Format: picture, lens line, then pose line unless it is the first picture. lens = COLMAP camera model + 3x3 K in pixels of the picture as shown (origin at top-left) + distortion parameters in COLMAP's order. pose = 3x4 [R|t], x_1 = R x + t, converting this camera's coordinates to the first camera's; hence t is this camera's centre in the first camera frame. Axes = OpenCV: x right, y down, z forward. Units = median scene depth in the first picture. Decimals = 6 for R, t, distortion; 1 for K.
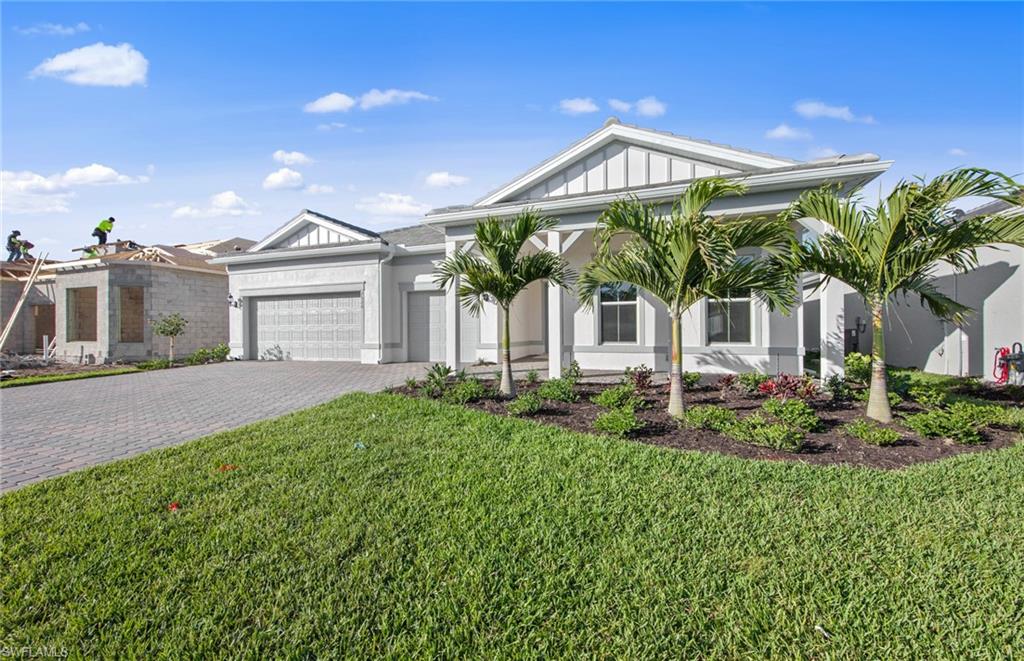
lens RADIAL K [[399.7, 0, 516.6], [0, 399.7, 327.8], [0, 0, 1]] dist [-0.000111, -0.000387]
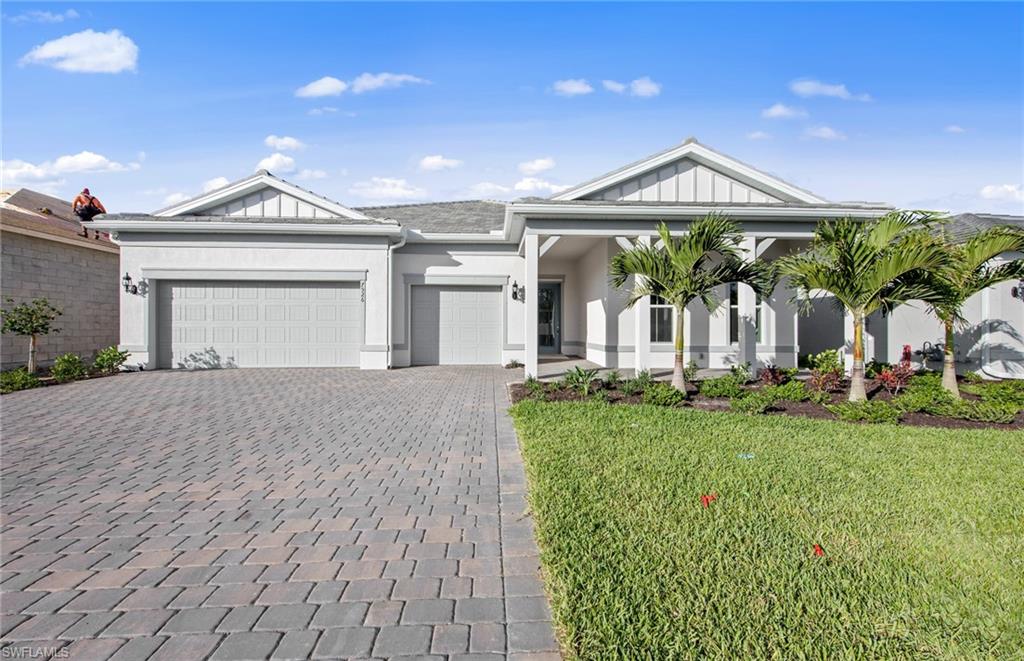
lens RADIAL K [[399.7, 0, 516.6], [0, 399.7, 327.8], [0, 0, 1]] dist [-0.000111, -0.000387]
pose [[0.920622, 0.010032, 0.390326, -0.415966], [-0.010286, 0.999946, -0.001439, 0.001711], [-0.390319, -0.002690, 0.920676, 0.120930]]
